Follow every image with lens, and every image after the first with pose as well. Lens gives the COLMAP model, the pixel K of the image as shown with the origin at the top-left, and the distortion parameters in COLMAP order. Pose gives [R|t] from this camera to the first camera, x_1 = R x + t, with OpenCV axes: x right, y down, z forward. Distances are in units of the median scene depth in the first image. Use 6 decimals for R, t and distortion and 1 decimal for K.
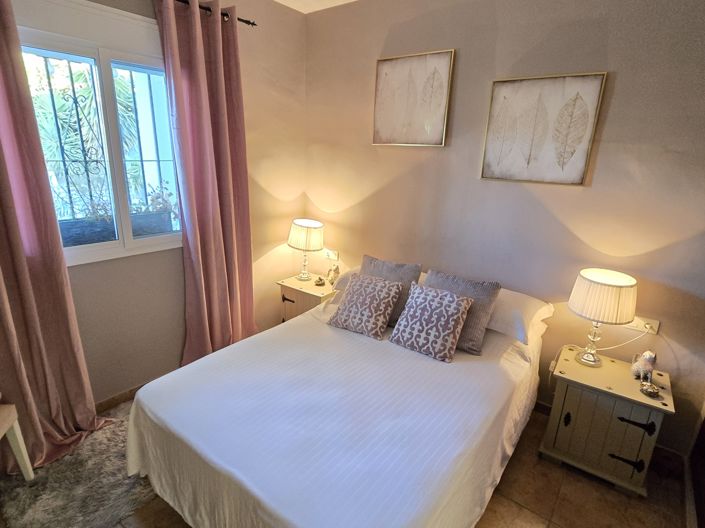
lens RADIAL K [[378.8, 0, 352.8], [0, 378.8, 262.5], [0, 0, 1]] dist [0.001475, -0.001209]
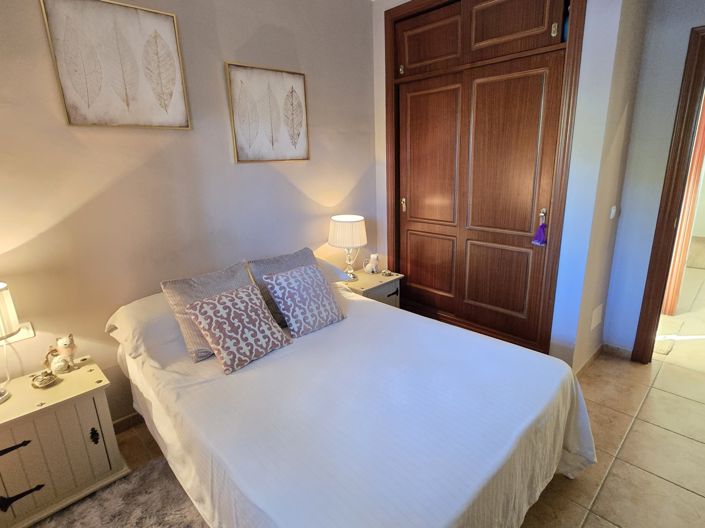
lens RADIAL K [[378.8, 0, 353.6], [0, 378.8, 262.8], [0, 0, 1]] dist [0.001475, -0.001209]
pose [[0.150215, -0.291227, 0.944787, -0.652094], [0.334368, 0.914282, 0.228661, -0.112578], [-0.930394, 0.281559, 0.234716, 0.586904]]
